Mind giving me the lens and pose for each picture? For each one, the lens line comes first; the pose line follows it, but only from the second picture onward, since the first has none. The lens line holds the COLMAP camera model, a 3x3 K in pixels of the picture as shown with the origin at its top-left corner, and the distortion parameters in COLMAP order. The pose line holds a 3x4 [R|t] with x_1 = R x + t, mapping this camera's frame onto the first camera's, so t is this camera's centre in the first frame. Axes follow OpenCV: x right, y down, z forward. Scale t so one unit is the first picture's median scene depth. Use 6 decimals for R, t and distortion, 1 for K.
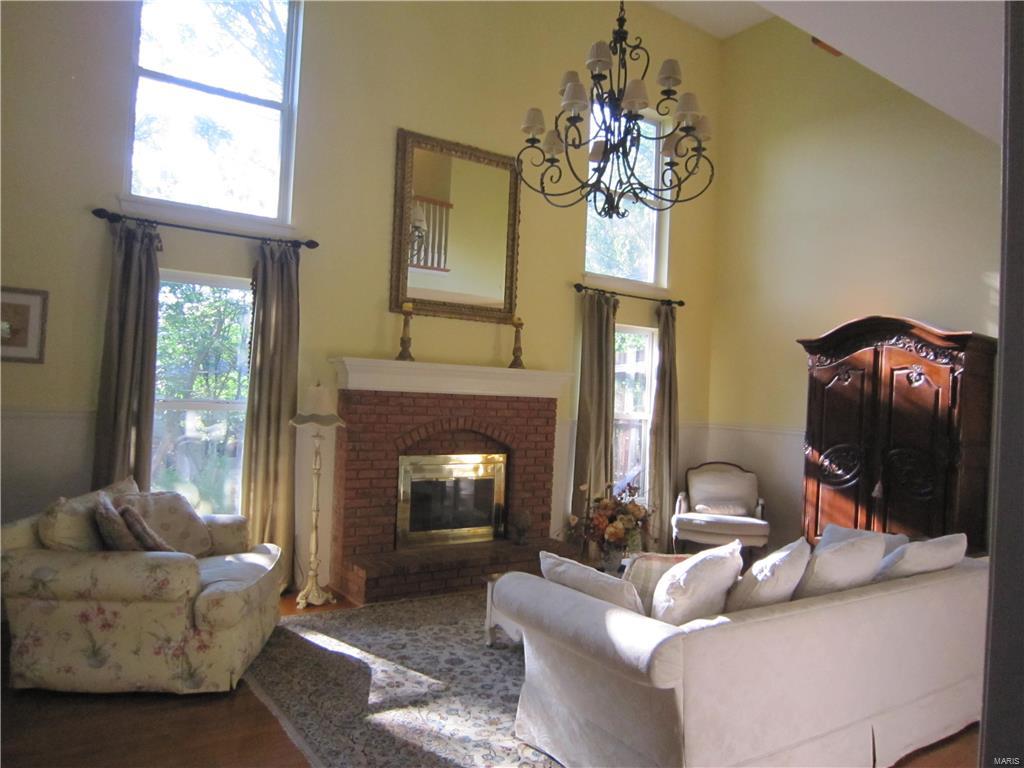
lens RADIAL K [[722.5, 0, 517.5], [0, 722.5, 383.6], [0, 0, 1]] dist [-0.078509, 0.024468]
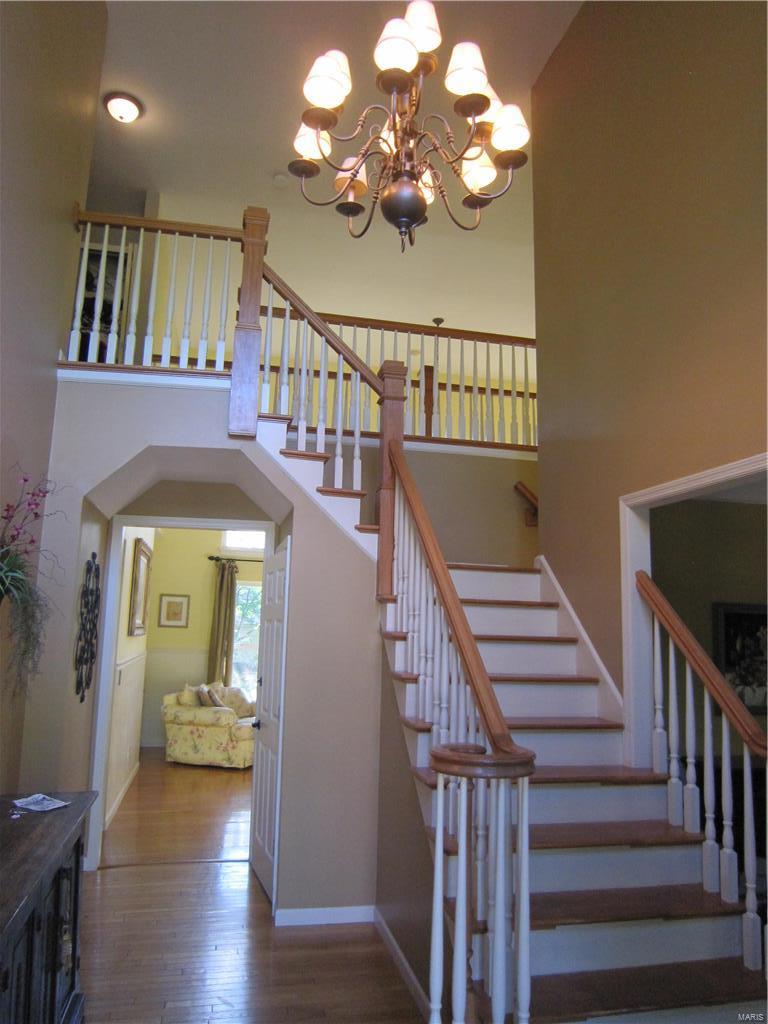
lens RADIAL K [[722.5, 0, 381.2], [0, 722.5, 512.6], [0, 0, 1]] dist [-0.078509, 0.024468]
pose [[0.919449, -0.081688, -0.384631, 1.025005], [0.021861, 0.987290, -0.157421, -0.024583], [0.392602, 0.136332, 0.909548, -1.136625]]
